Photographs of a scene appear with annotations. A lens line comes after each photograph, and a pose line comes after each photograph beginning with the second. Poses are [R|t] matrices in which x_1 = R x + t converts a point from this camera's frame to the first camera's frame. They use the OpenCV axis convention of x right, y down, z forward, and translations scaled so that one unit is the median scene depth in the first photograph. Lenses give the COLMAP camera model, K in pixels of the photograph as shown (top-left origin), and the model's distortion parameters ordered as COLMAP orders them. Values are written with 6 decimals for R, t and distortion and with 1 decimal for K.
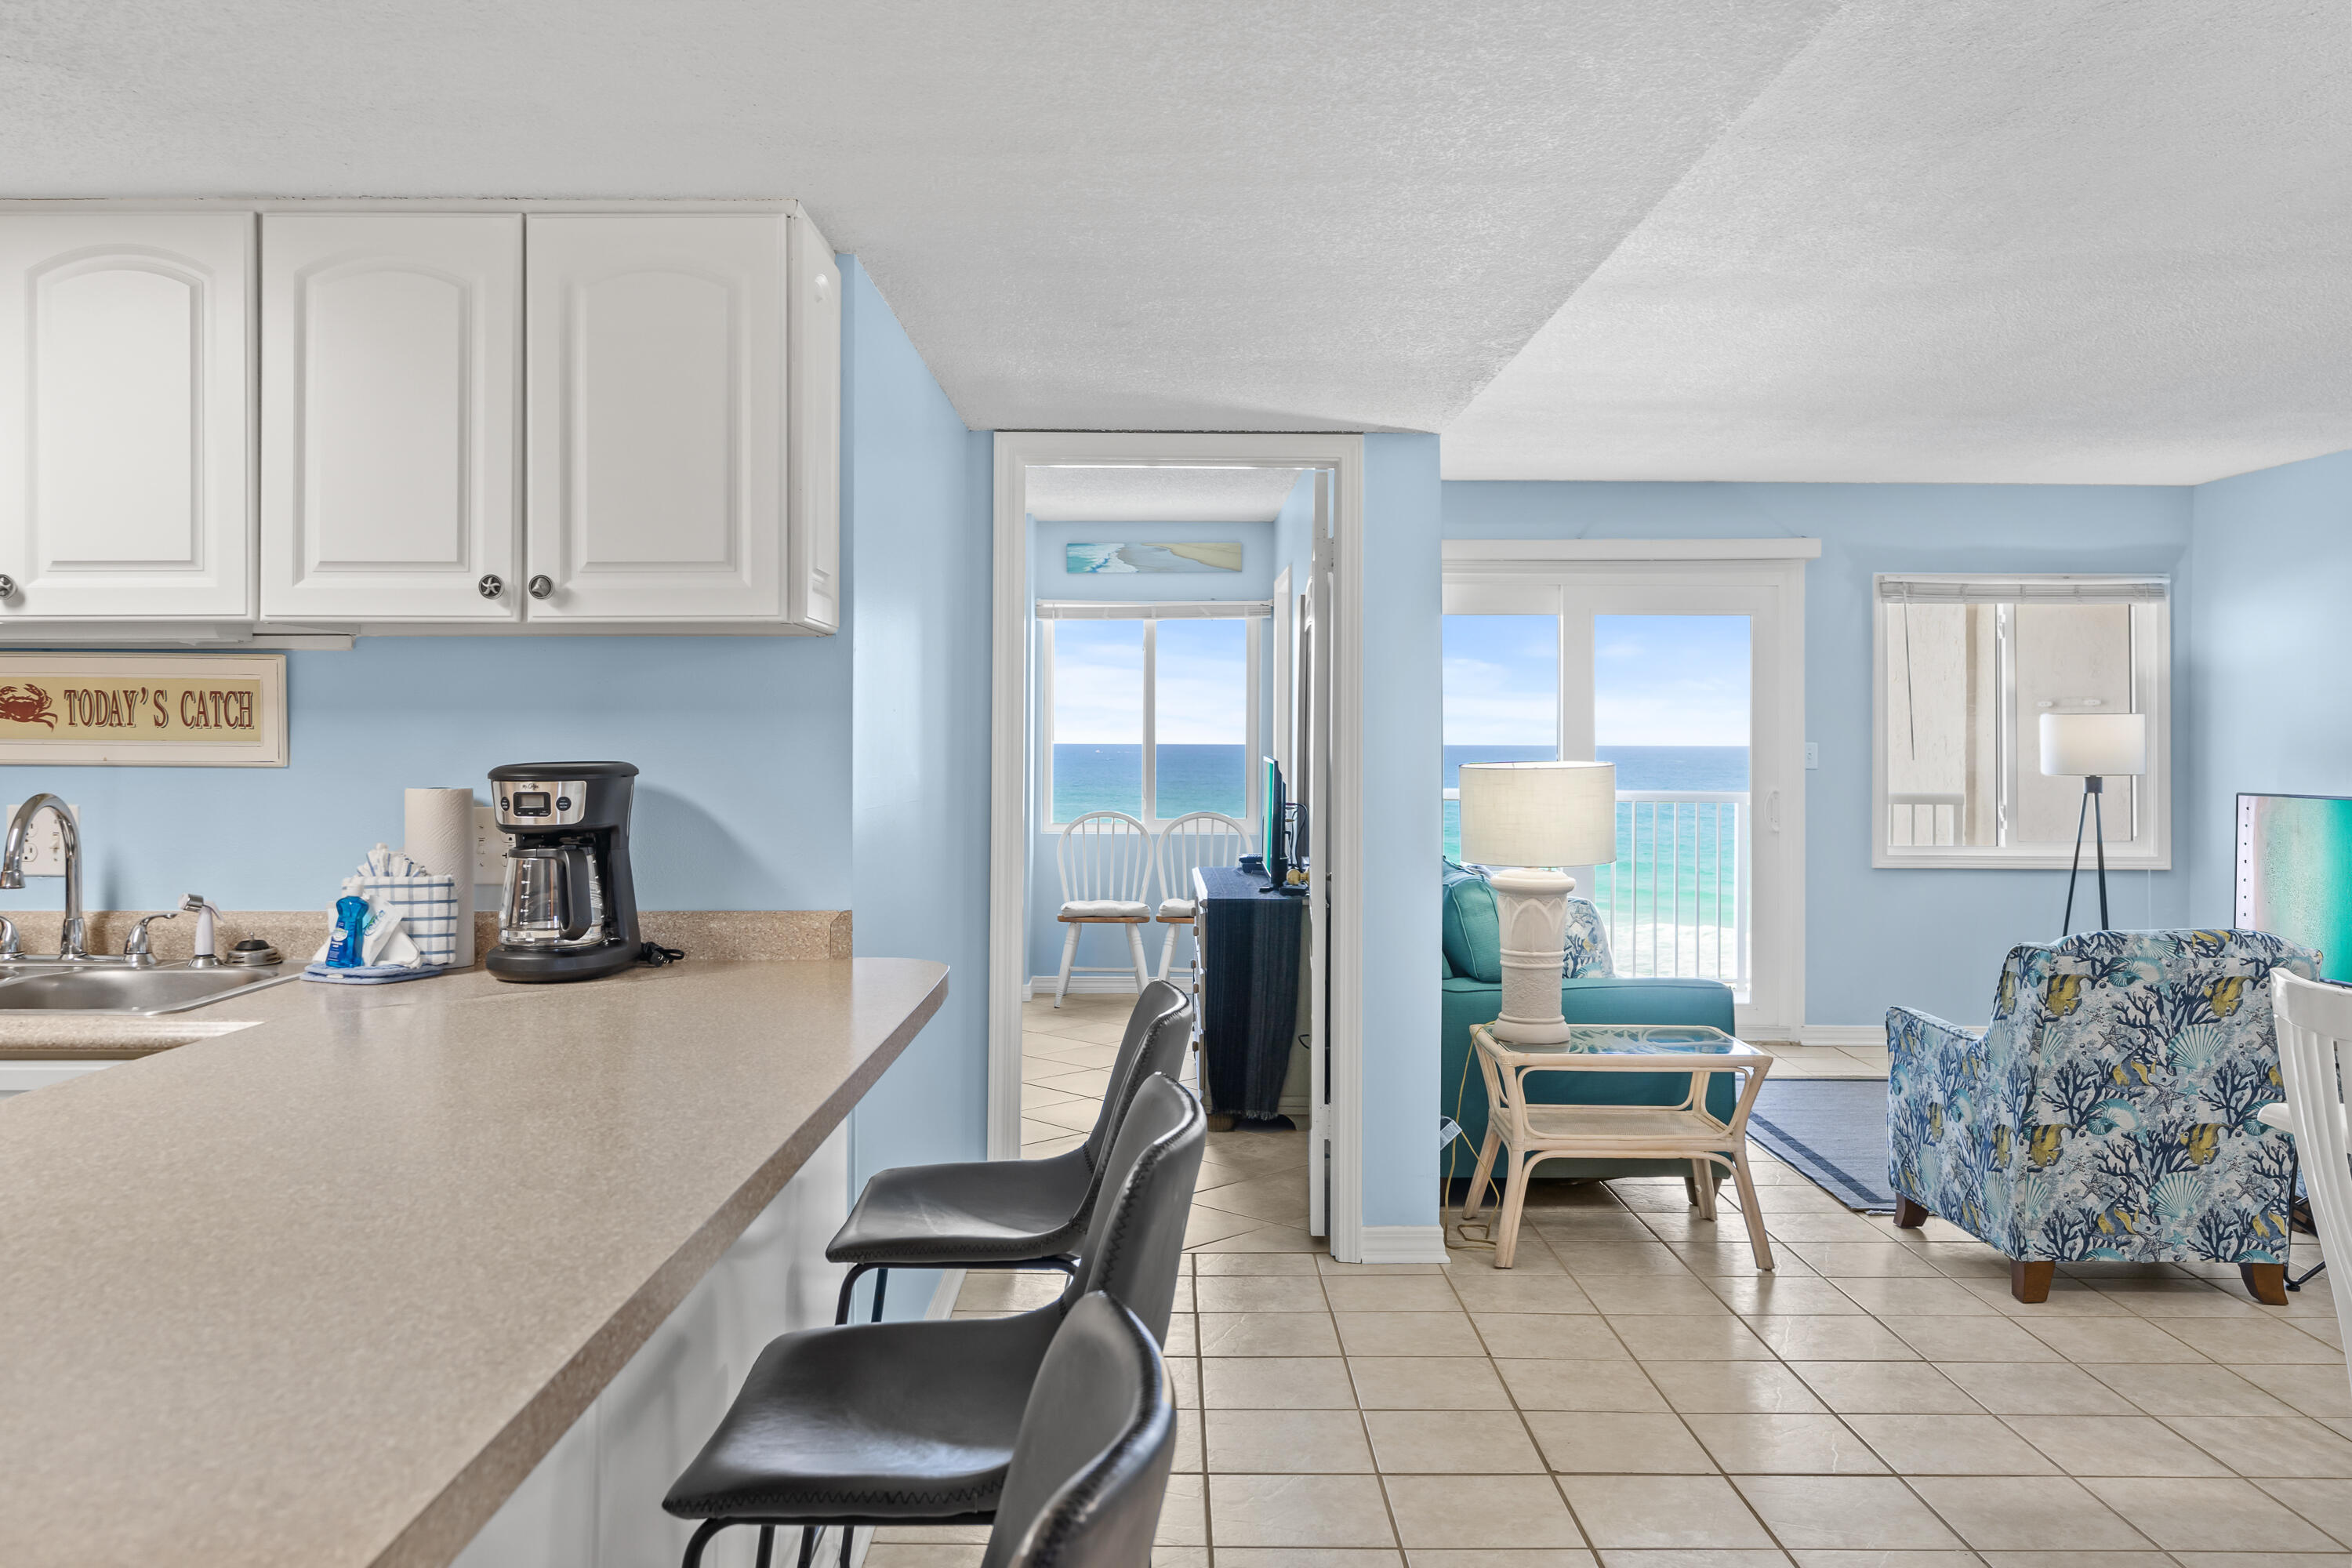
lens RADIAL K [[1856.4, 0, 1172.1], [0, 1856.4, 708.7], [0, 0, 1]] dist [0.008955, -0.001042]
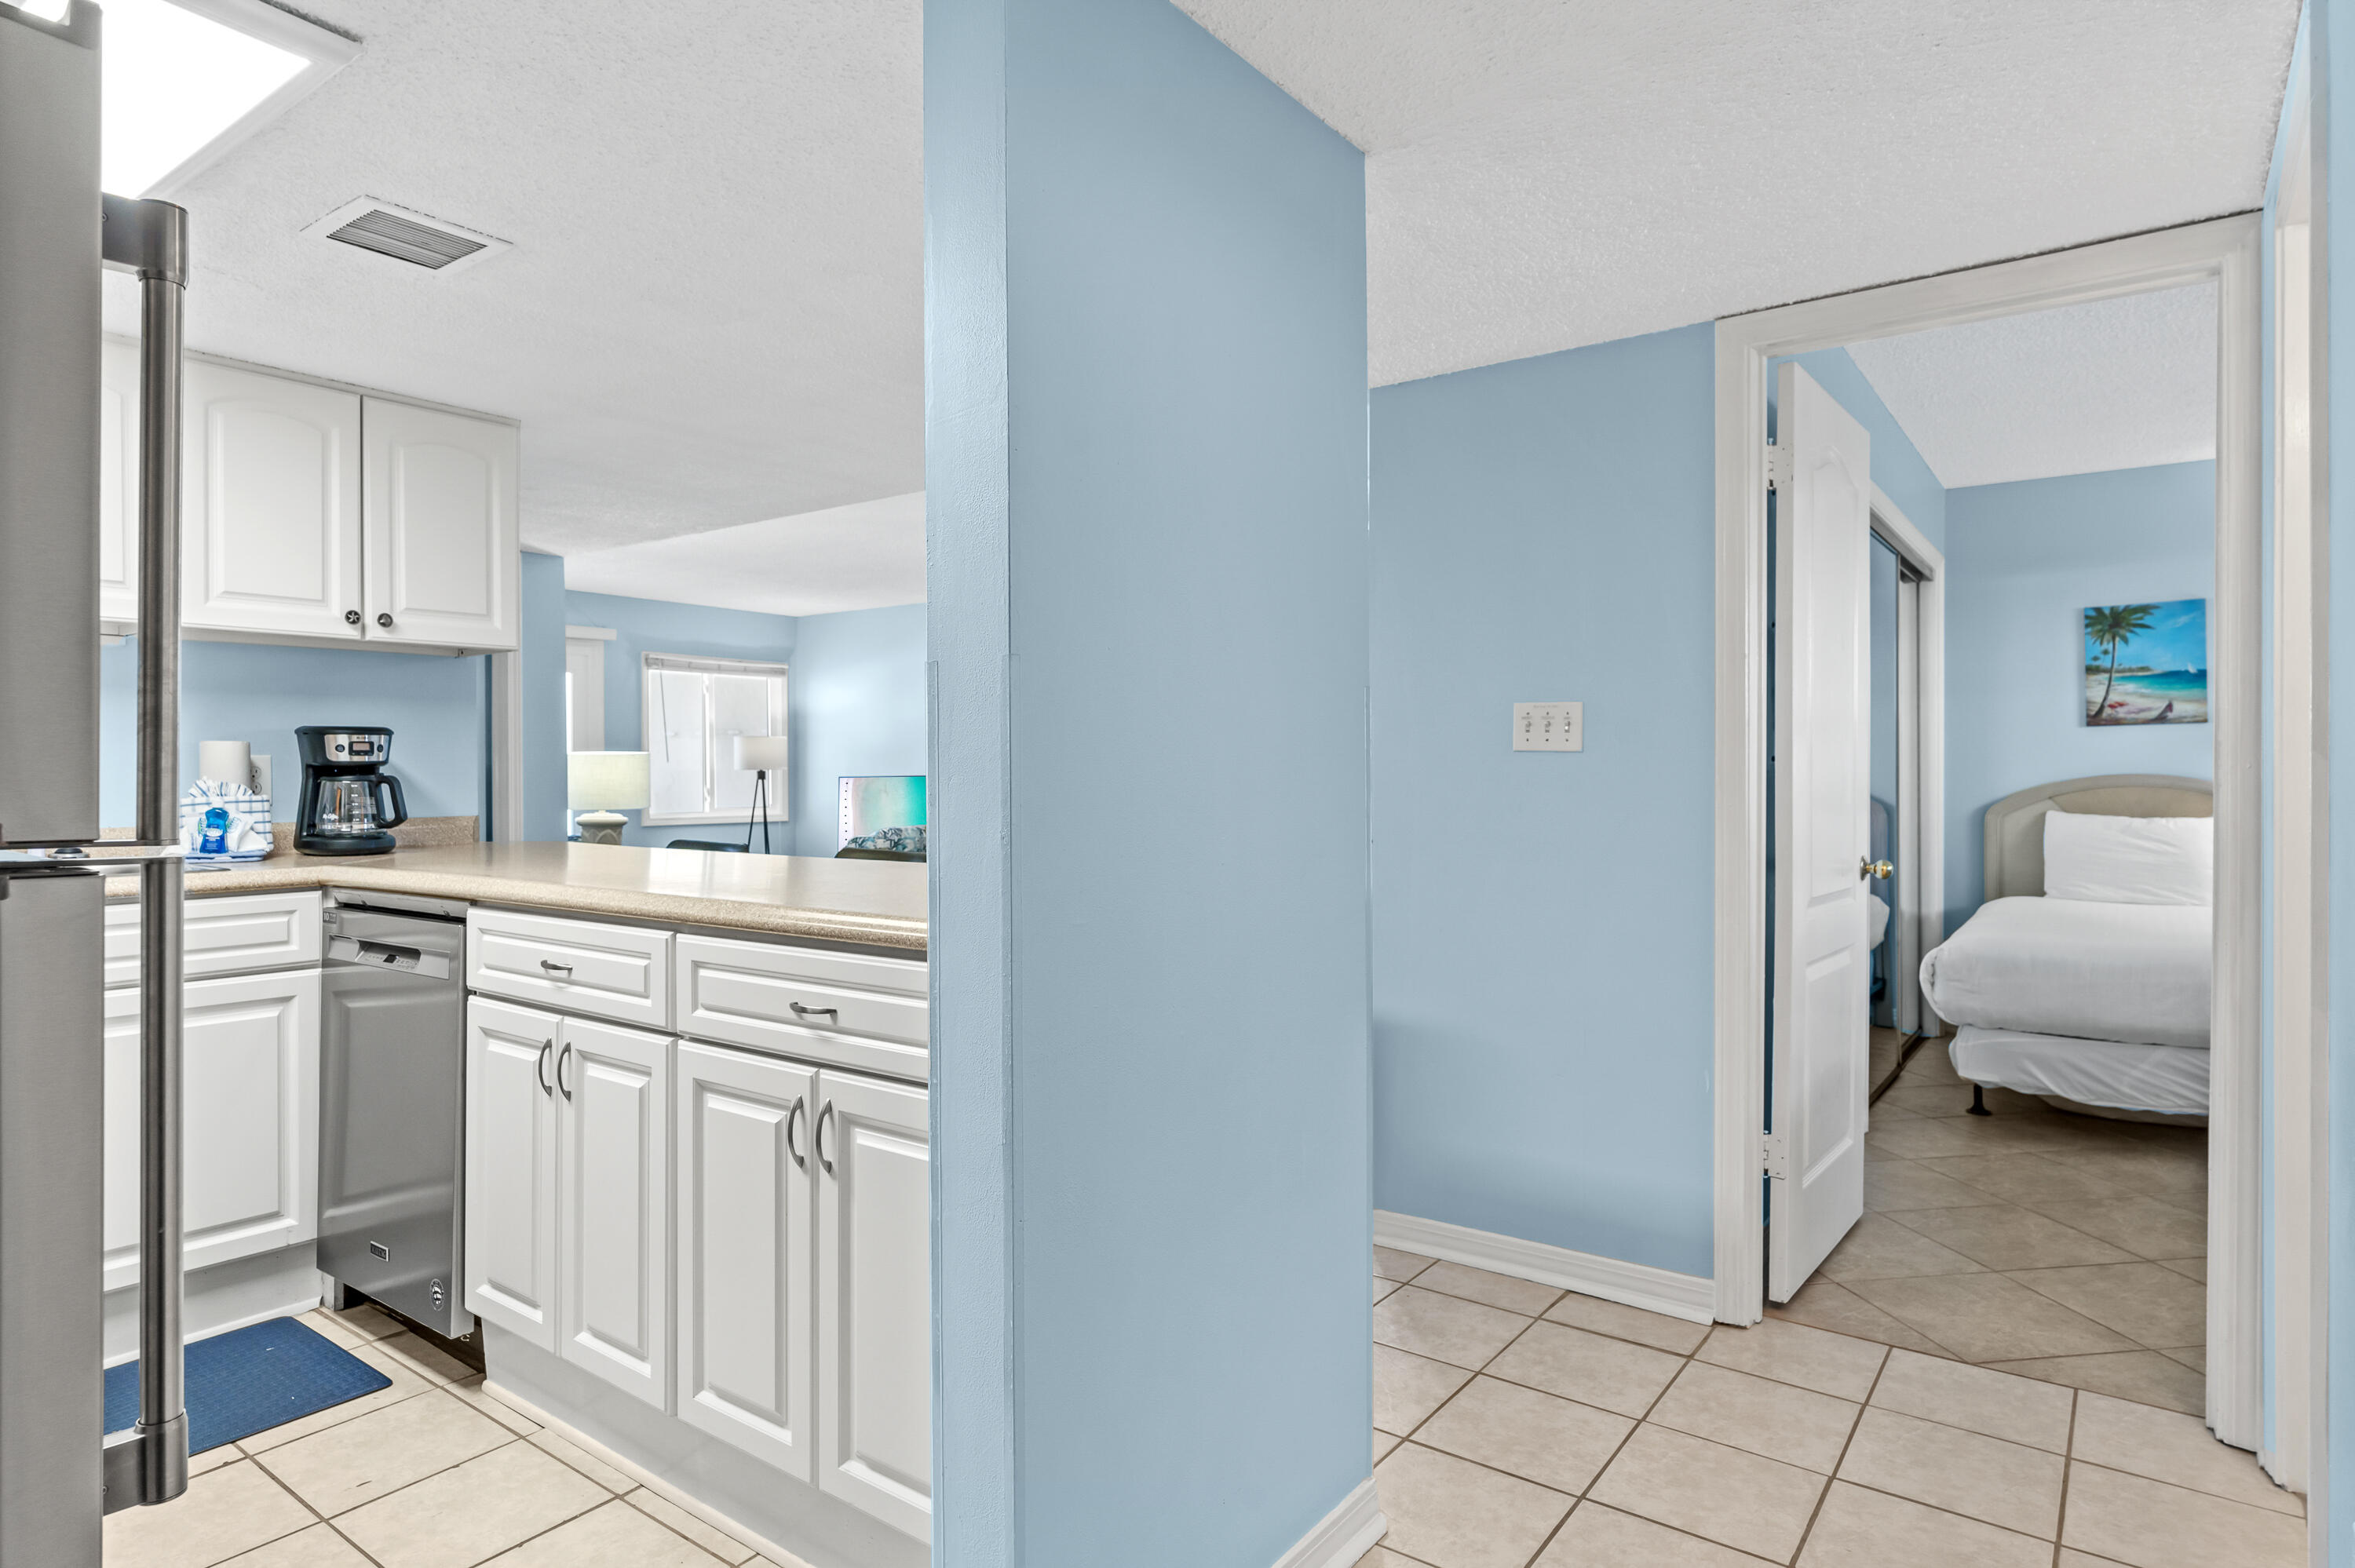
lens RADIAL K [[1342.6, 0, 1172.0], [0, 1342.6, 774.5], [0, 0, 1]] dist [-0.004589, 0.000727]
pose [[0.596576, -0.008824, 0.802508, -0.587667], [-0.002927, 0.999909, 0.013170, 0.038006], [-0.802551, -0.010206, 0.596496, -0.206734]]
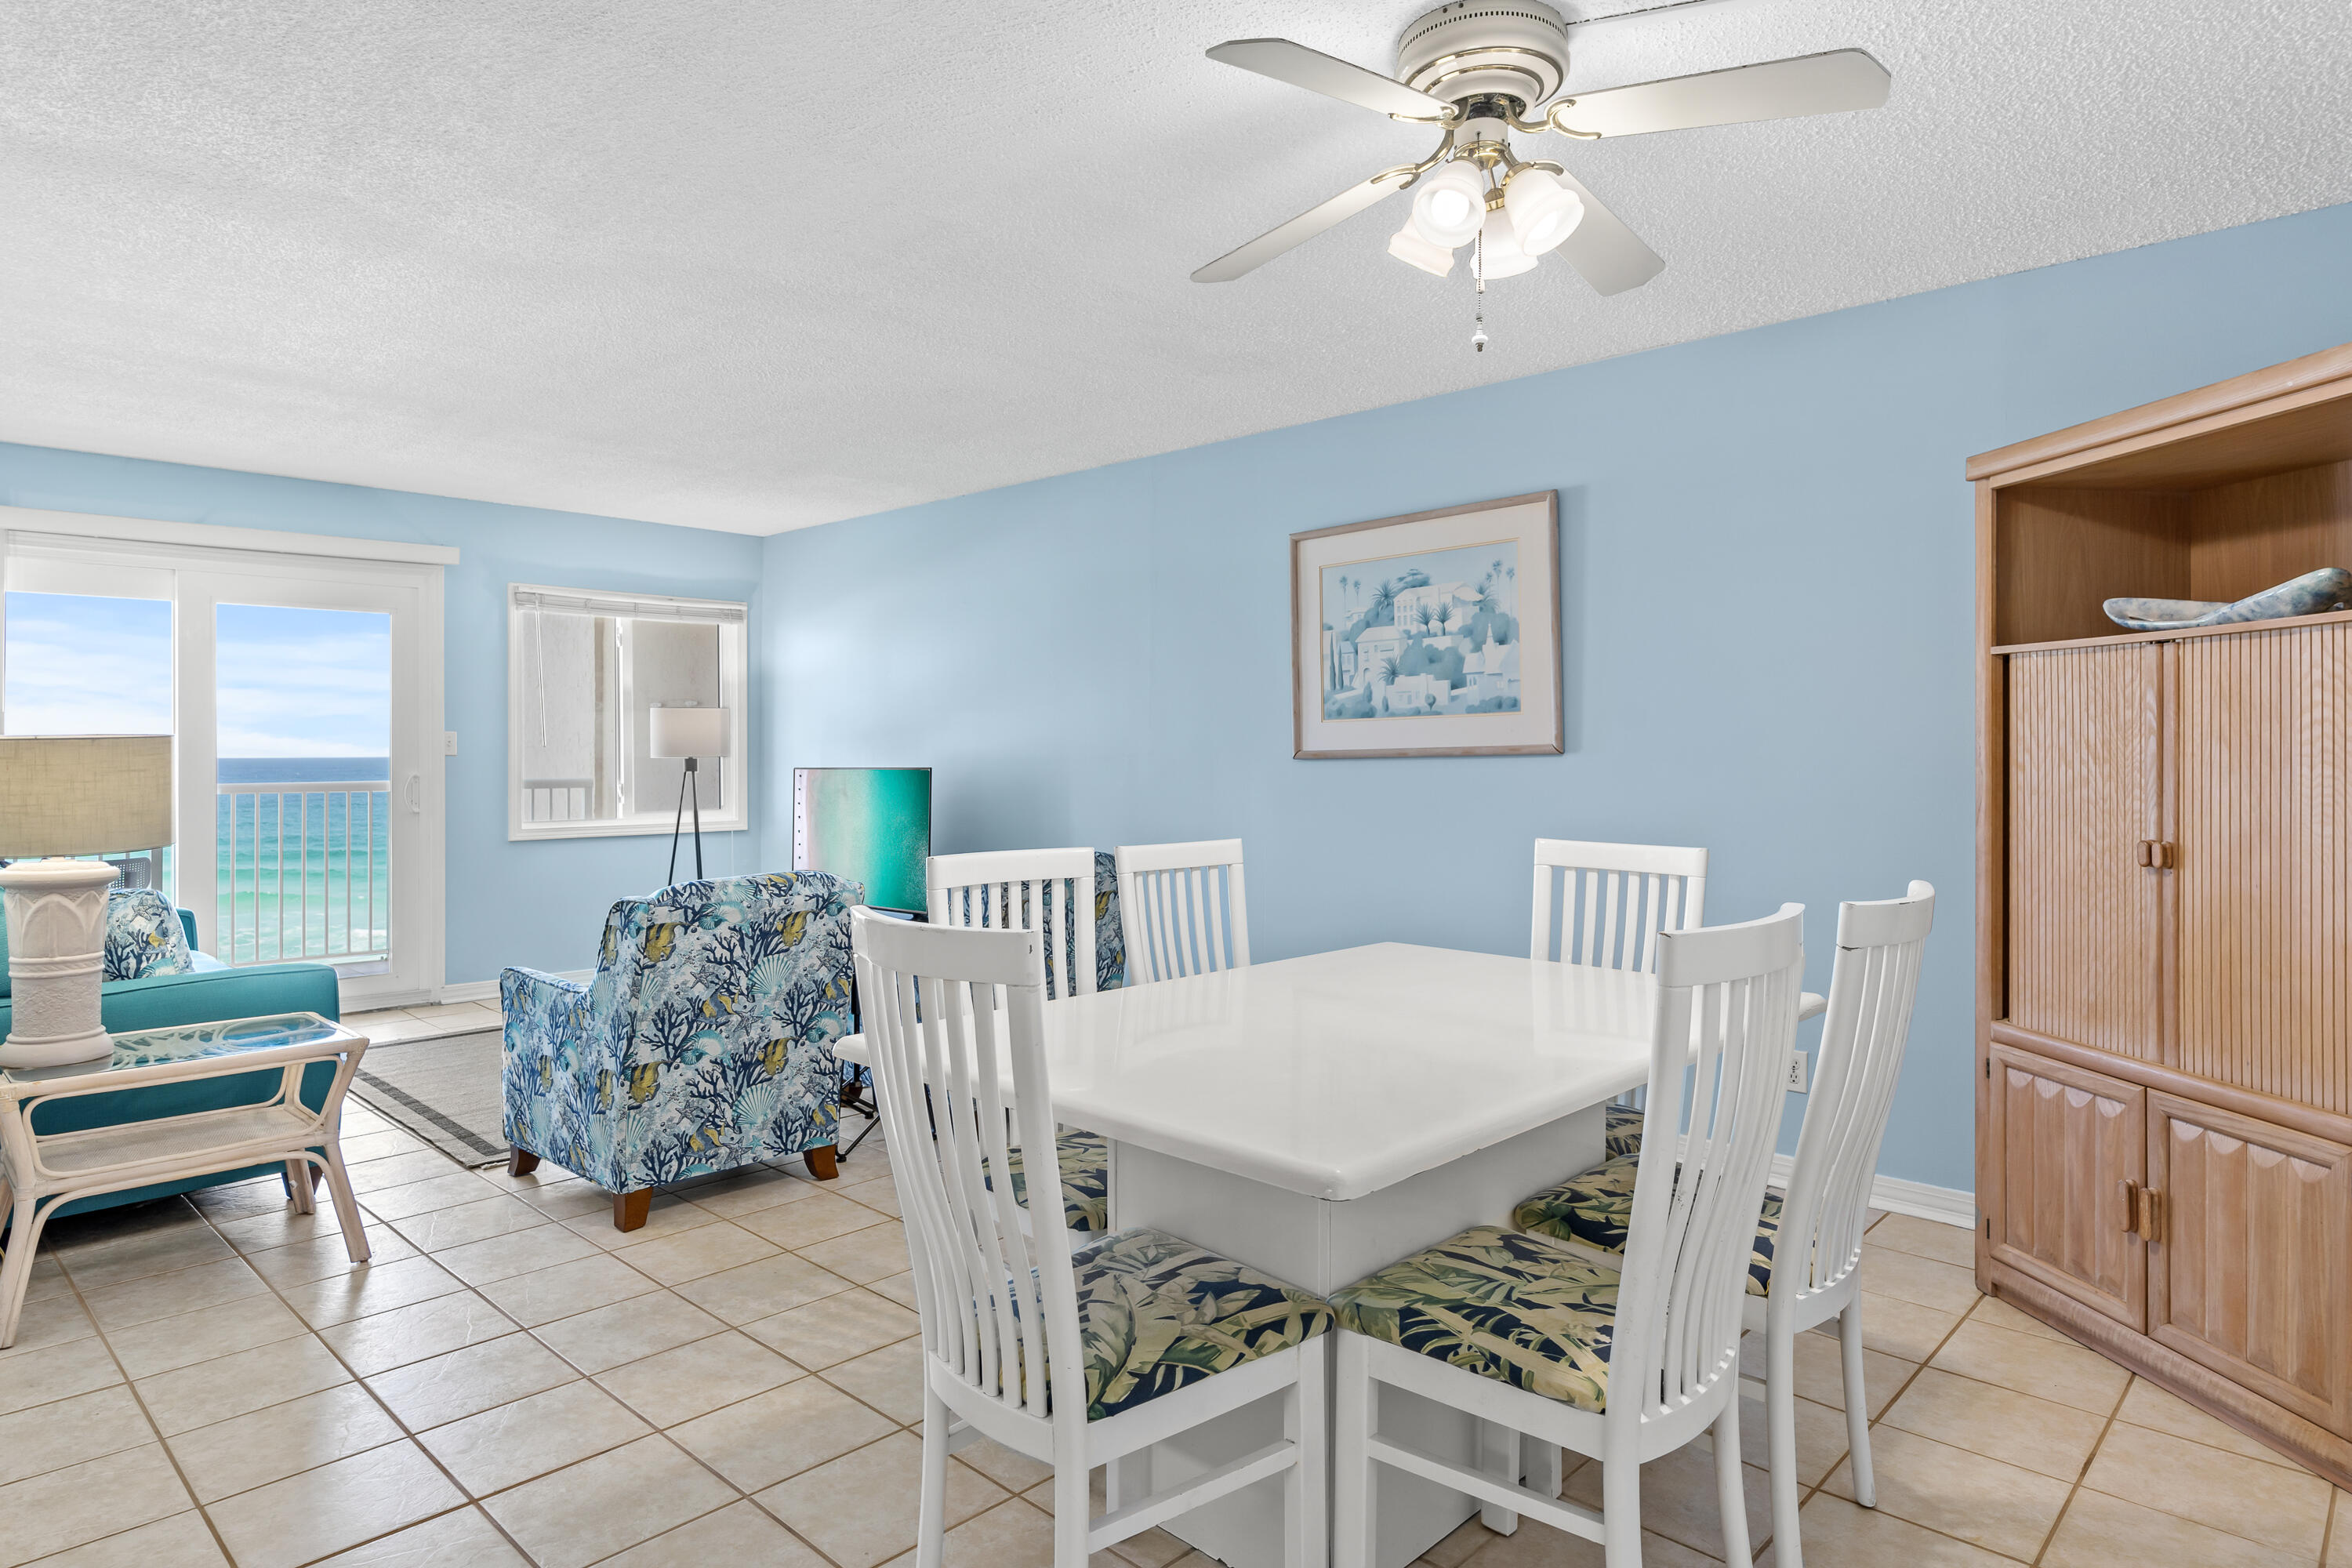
lens RADIAL K [[1341.0, 0, 1162.6], [0, 1341.0, 753.3], [0, 0, 1]] dist [-0.004589, 0.000727]
pose [[0.700577, -0.007805, 0.713534, 0.133045], [-0.004988, 0.999862, 0.015835, 0.030907], [-0.713559, -0.014653, 0.700441, 0.255204]]
